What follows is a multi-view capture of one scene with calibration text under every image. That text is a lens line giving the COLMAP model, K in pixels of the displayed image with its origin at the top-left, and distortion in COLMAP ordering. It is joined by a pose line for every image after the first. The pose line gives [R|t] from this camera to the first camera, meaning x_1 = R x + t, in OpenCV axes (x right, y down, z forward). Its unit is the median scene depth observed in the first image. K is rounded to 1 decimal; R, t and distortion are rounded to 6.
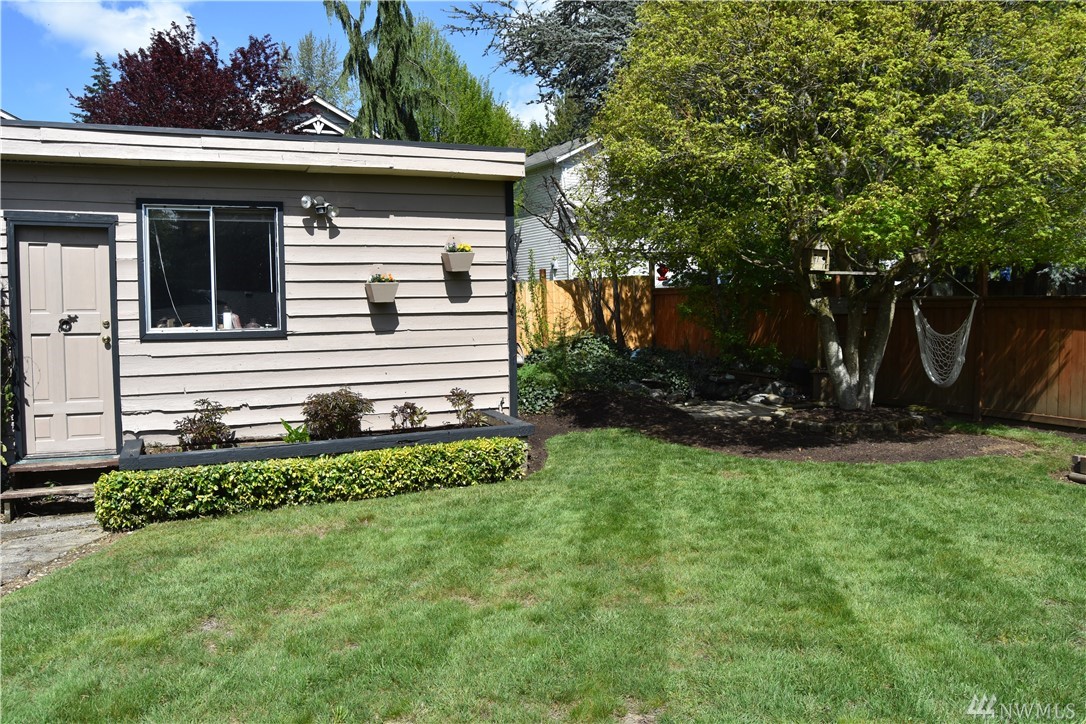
lens RADIAL K [[850.3, 0, 543.0], [0, 850.3, 362.0], [0, 0, 1]] dist [-0.108841, 0.043925]
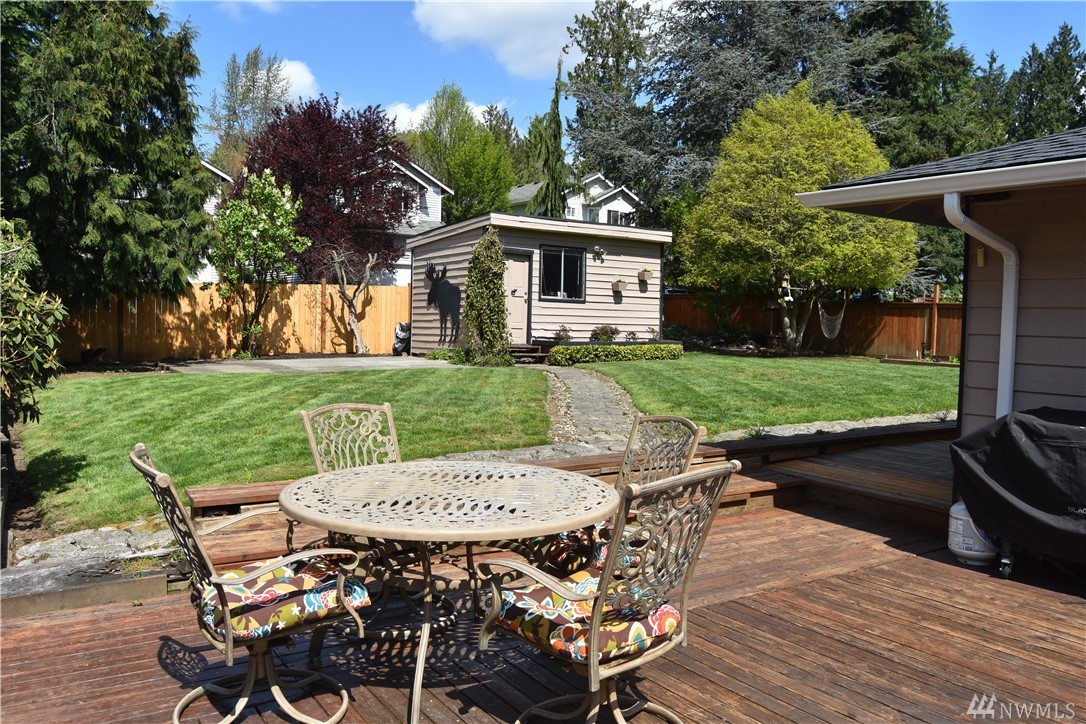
lens RADIAL K [[850.3, 0, 543.0], [0, 850.3, 362.0], [0, 0, 1]] dist [-0.108841, 0.043925]
pose [[0.987654, 0.032636, 0.153211, -0.808255], [-0.030178, 0.999376, -0.018345, 0.193679], [-0.153714, 0.013495, 0.988023, -1.441150]]
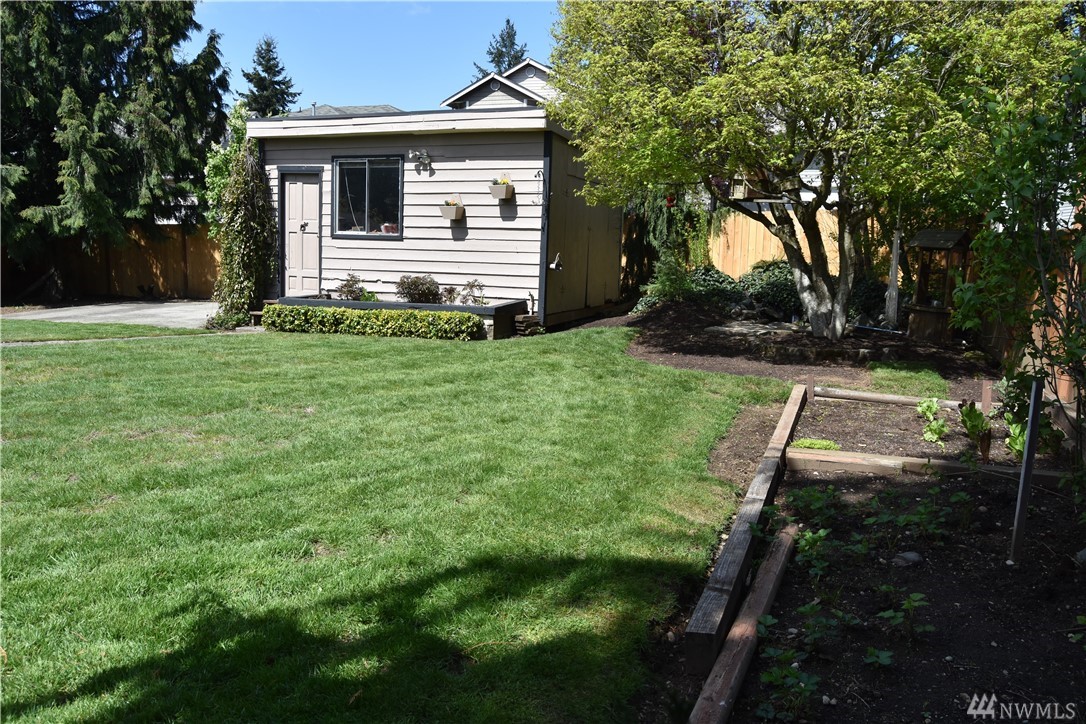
lens RADIAL K [[850.3, 0, 543.0], [0, 850.3, 362.0], [0, 0, 1]] dist [-0.108841, 0.043925]
pose [[0.699293, 0.137151, -0.701554, 1.047488], [-0.076691, 0.990151, 0.117128, -0.008514], [0.710709, -0.028104, 0.702924, 0.055443]]
